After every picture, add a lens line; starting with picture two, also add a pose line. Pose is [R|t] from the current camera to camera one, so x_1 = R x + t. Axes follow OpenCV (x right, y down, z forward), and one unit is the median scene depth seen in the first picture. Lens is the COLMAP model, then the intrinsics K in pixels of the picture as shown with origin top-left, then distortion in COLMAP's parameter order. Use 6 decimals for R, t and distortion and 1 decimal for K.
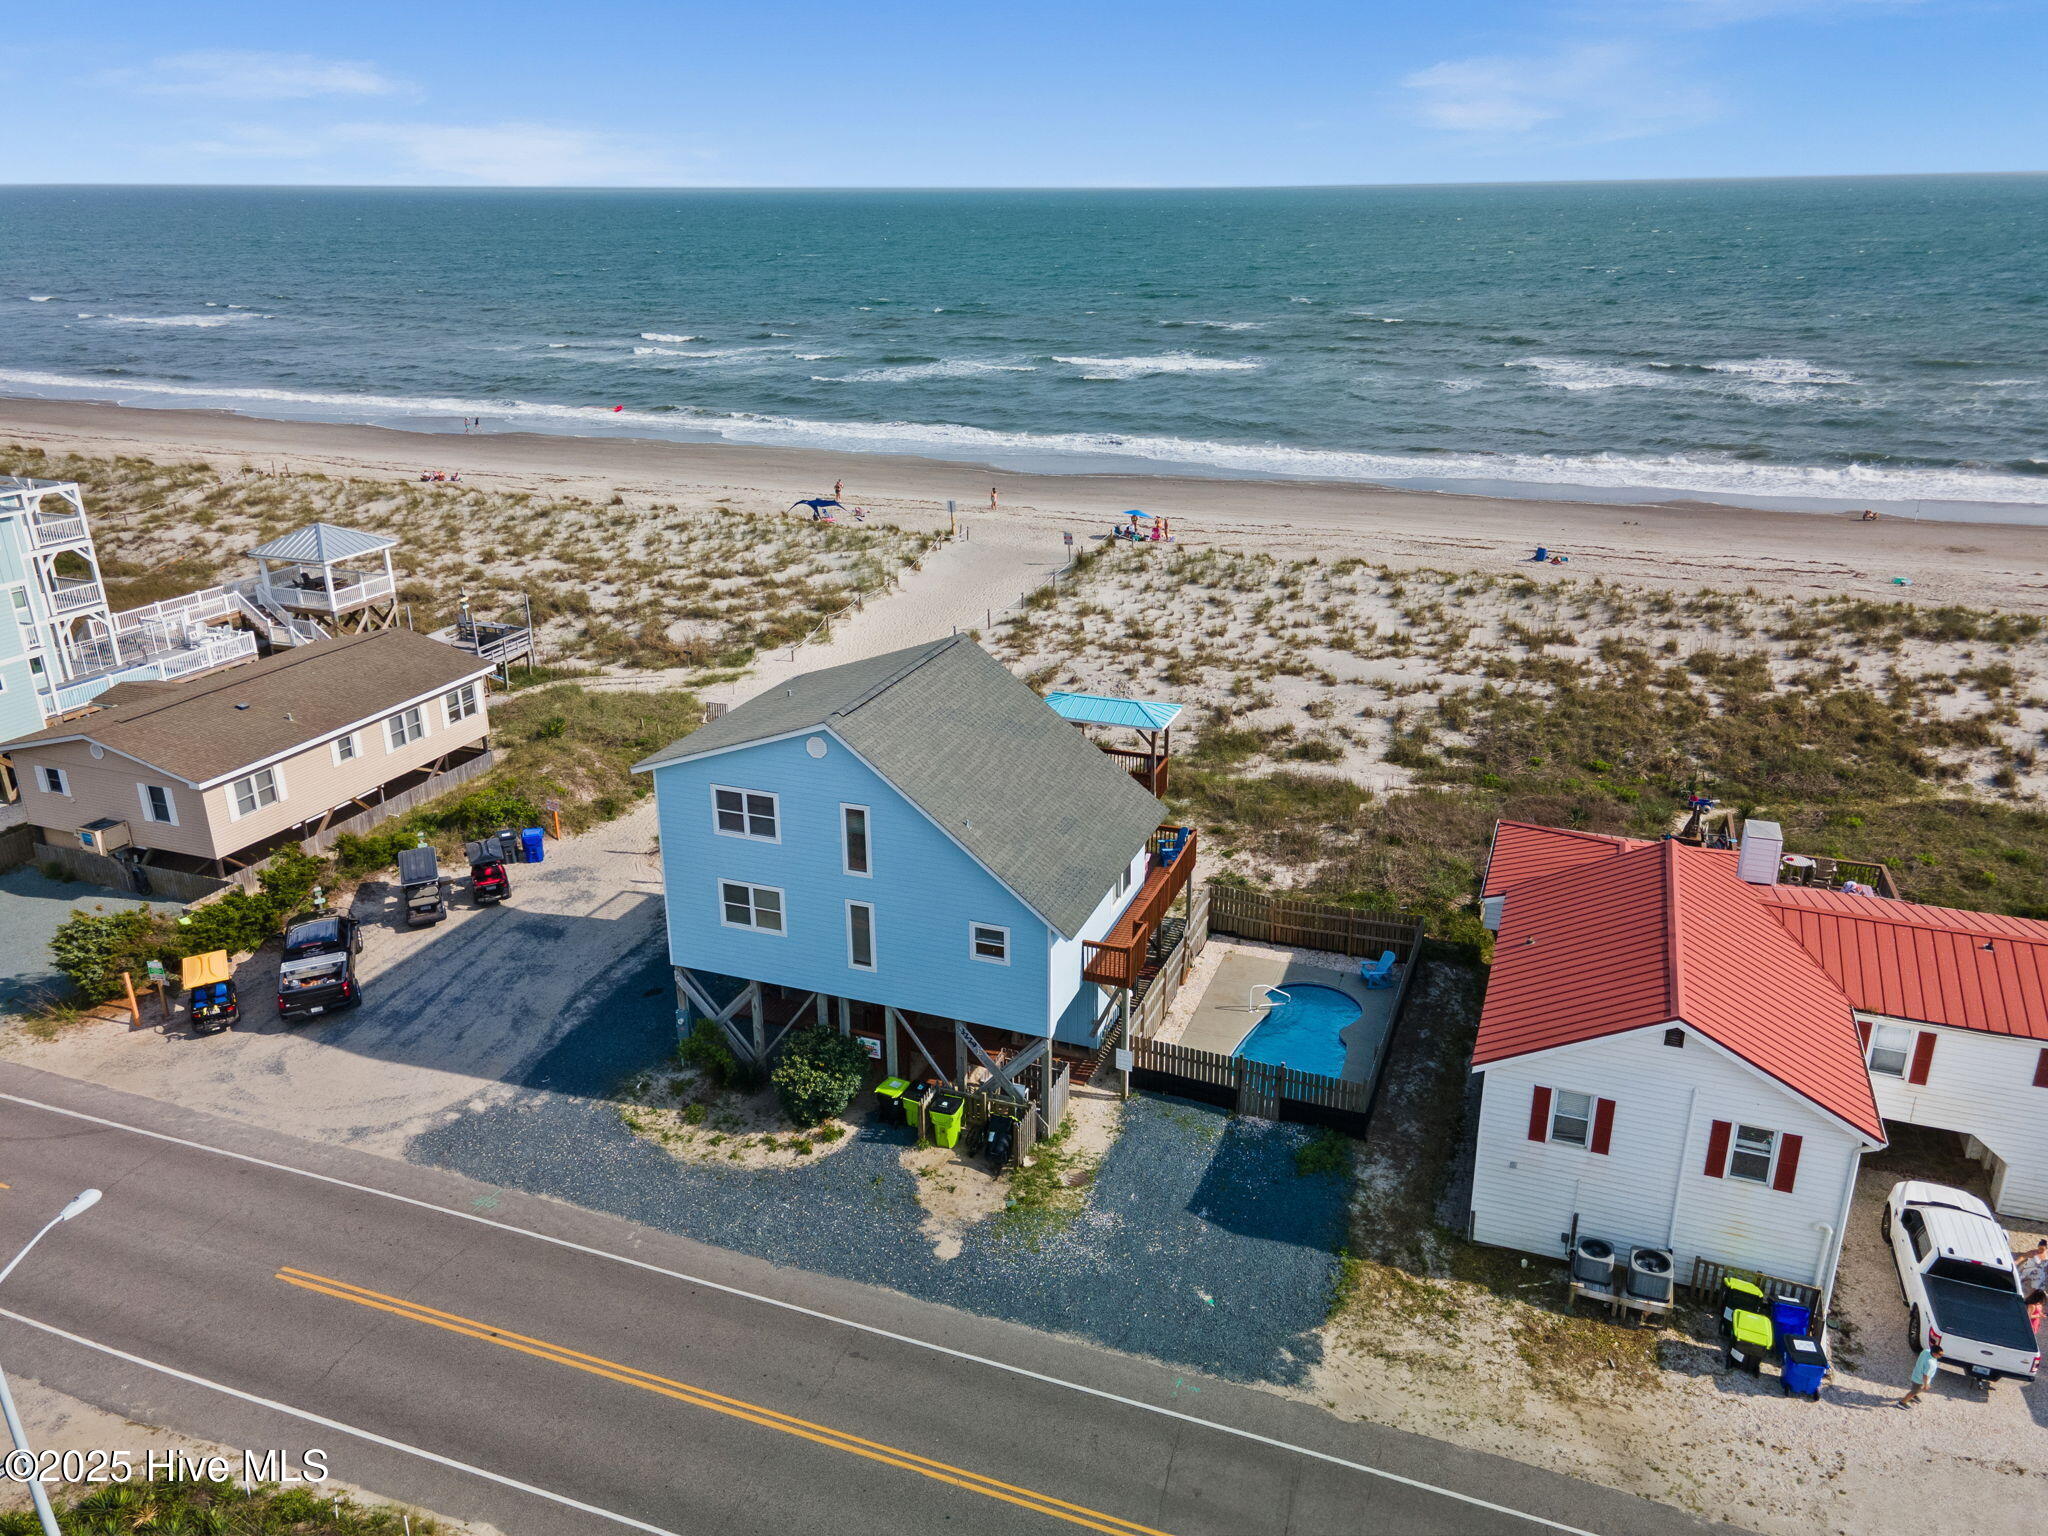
lens RADIAL K [[1512.7, 0, 1022.8], [0, 1512.7, 759.7], [0, 0, 1]] dist [0.022254, 0.043381]
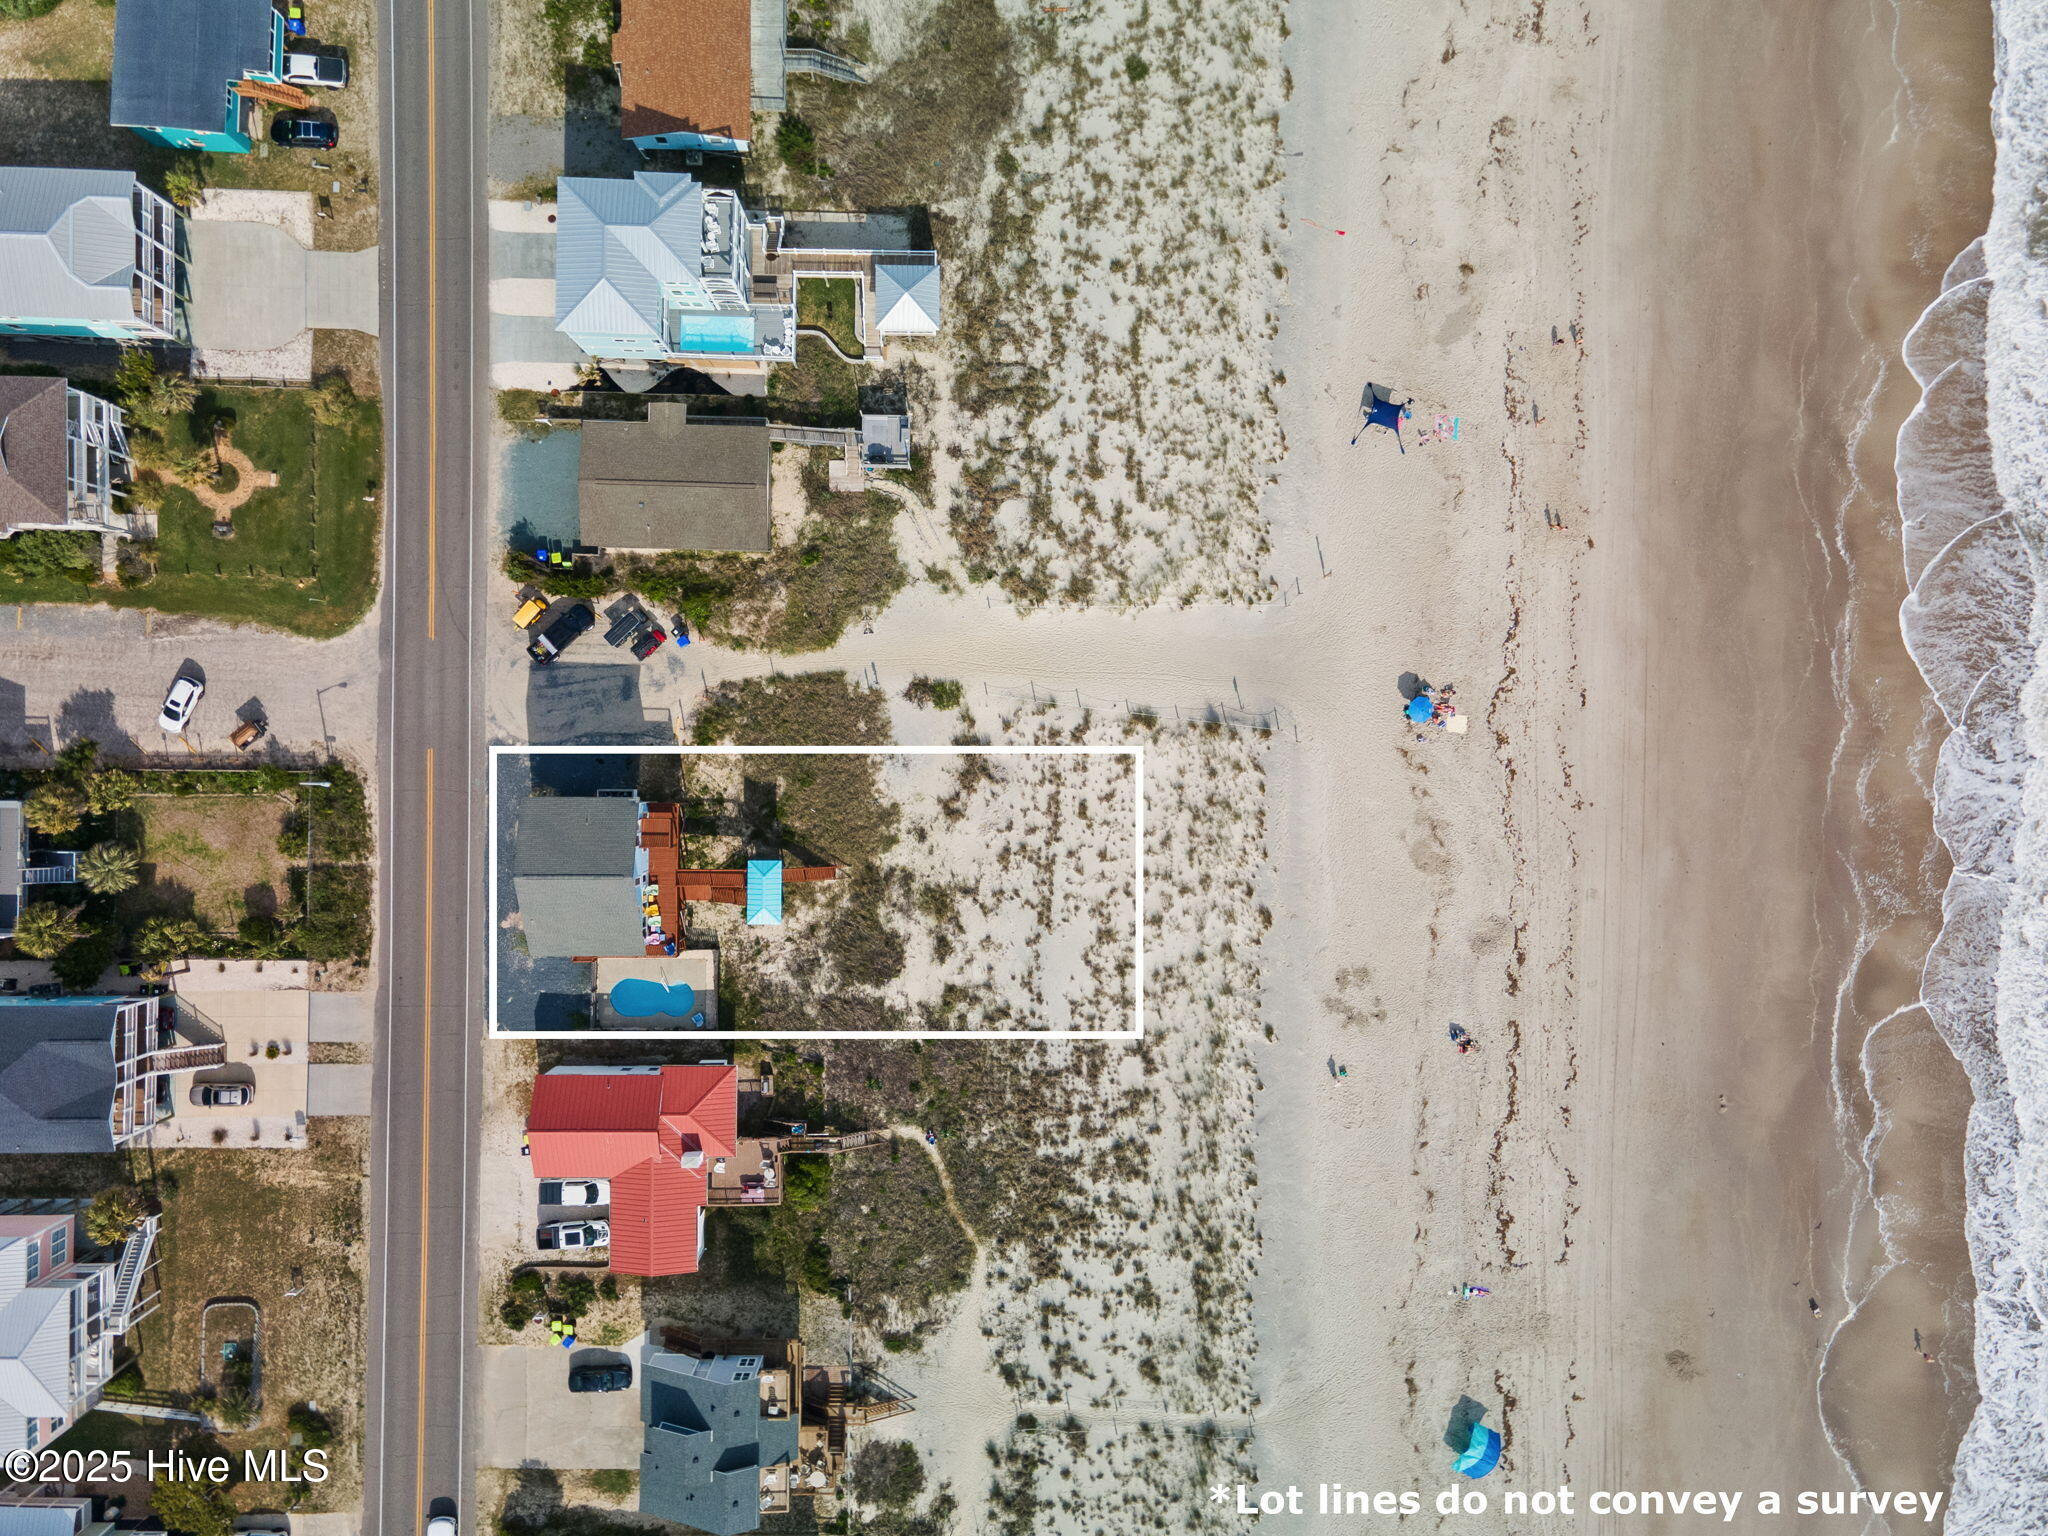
lens RADIAL K [[1512.7, 0, 1022.8], [0, 1512.7, 759.7], [0, 0, 1]] dist [0.022254, 0.043381]
pose [[0.352855, 0.935619, 0.010463, -0.011558], [-0.354183, 0.123208, 0.927024, -1.933751], [0.866053, -0.330811, 0.374856, 0.498490]]
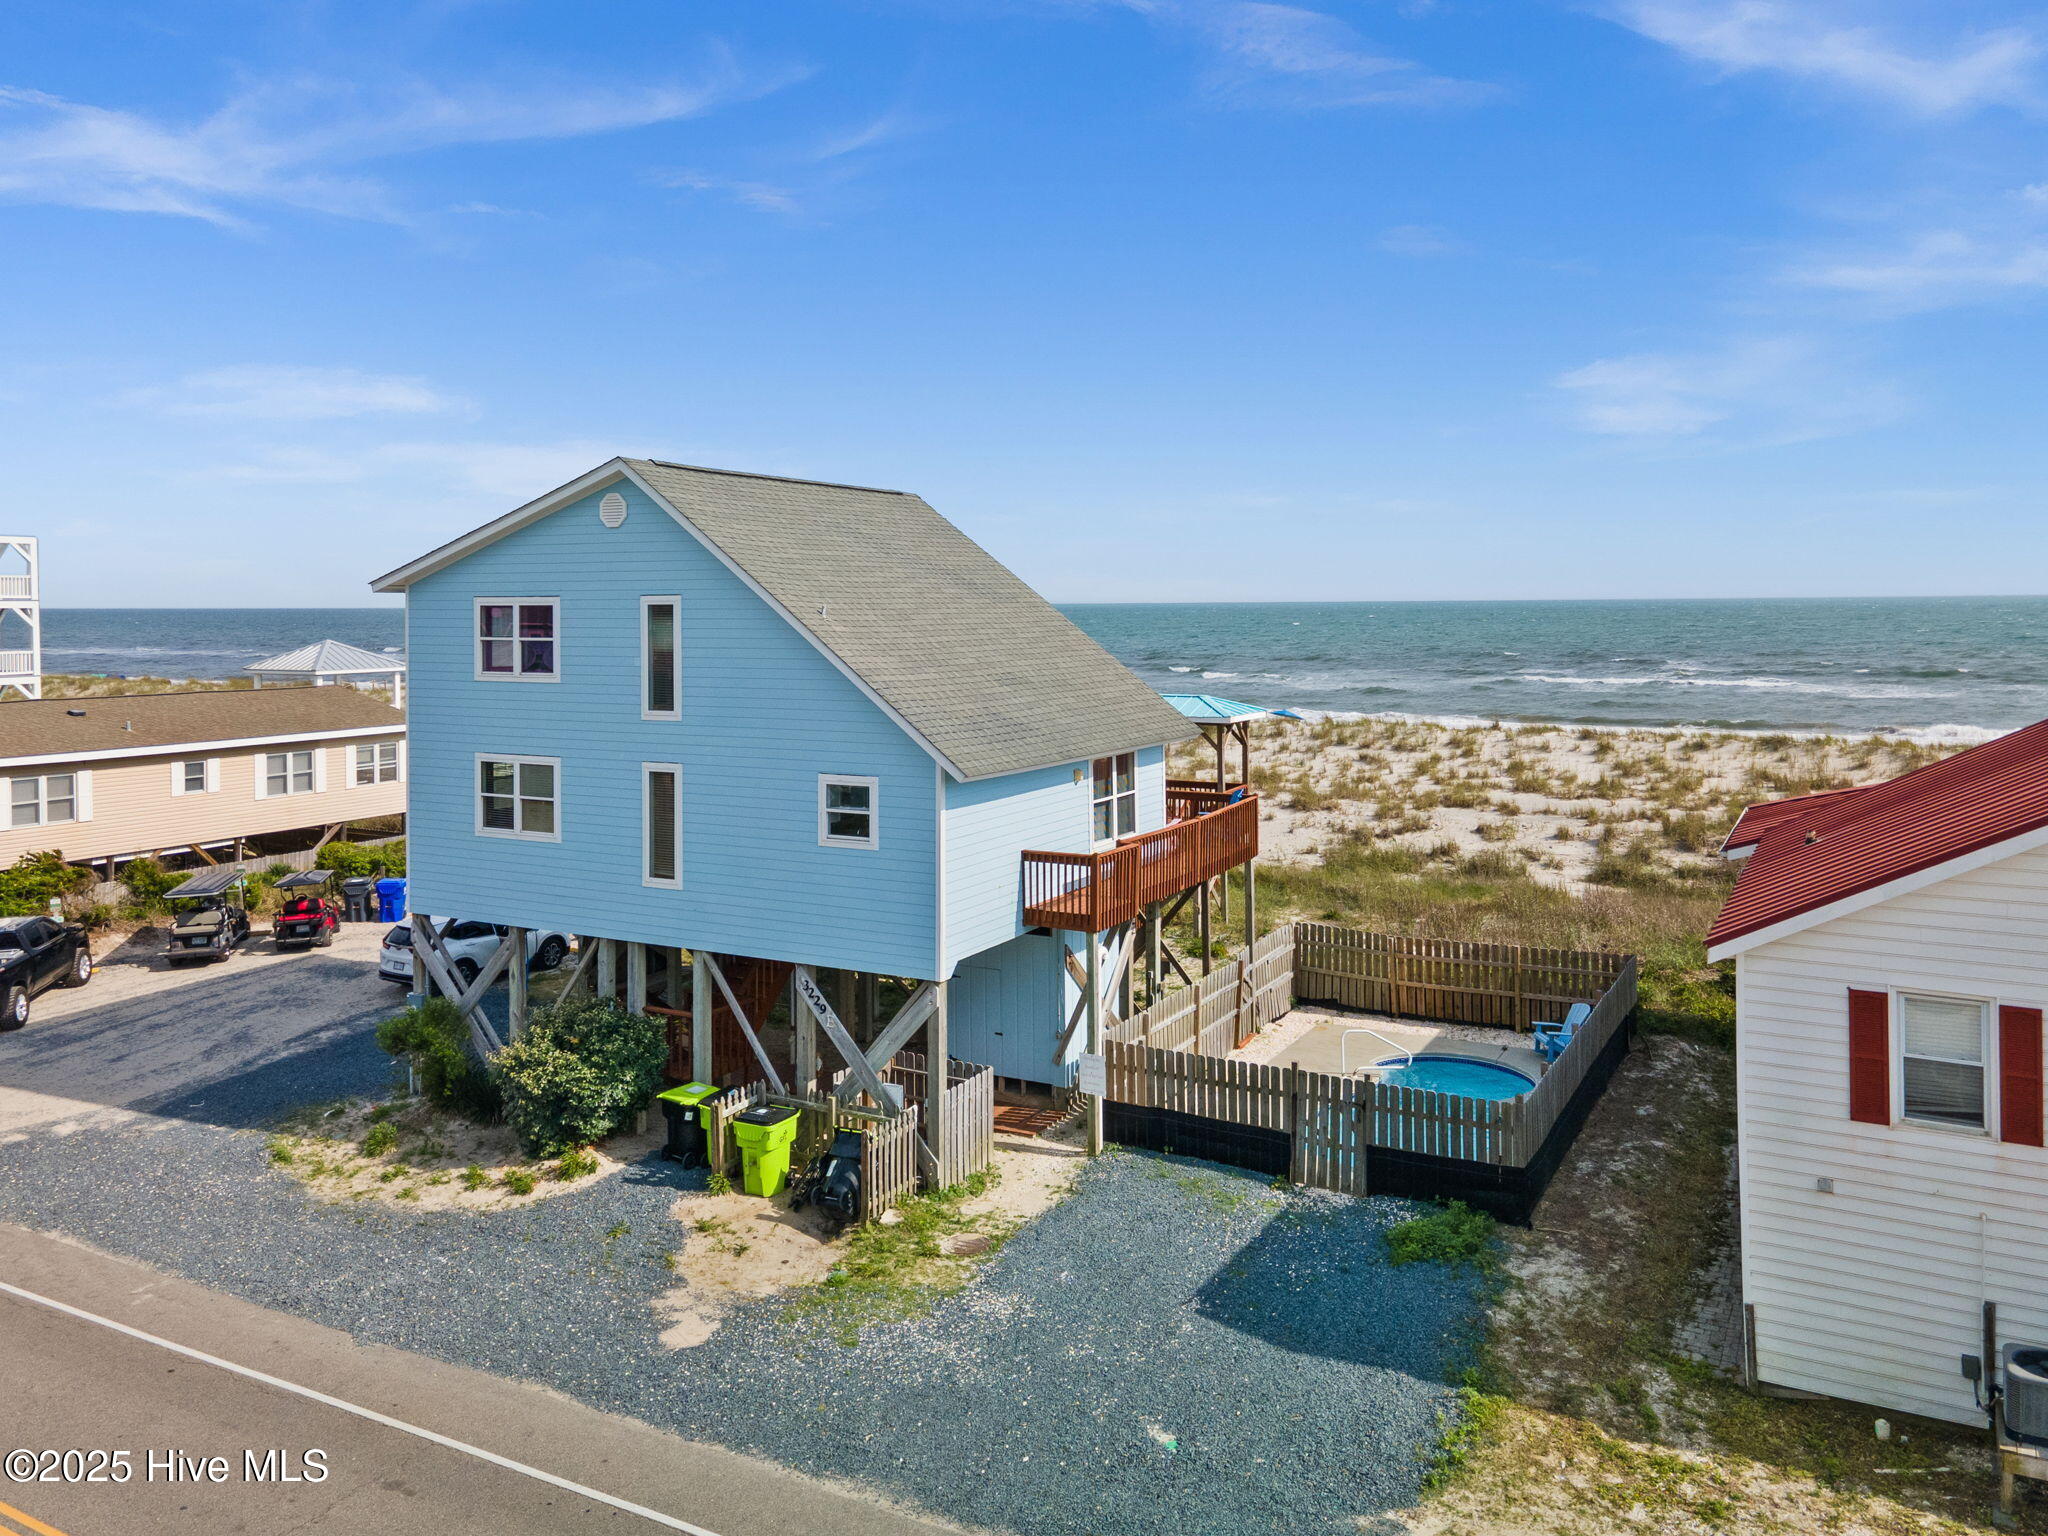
lens RADIAL K [[1563.7, 0, 1016.4], [0, 1563.7, 634.5], [0, 0, 1]] dist [0.004030, 0.052417]
pose [[0.990420, 0.004198, -0.138021, 0.078926], [-0.049970, 0.942693, -0.329899, 0.157242], [0.128727, 0.333636, 0.933872, 0.254025]]
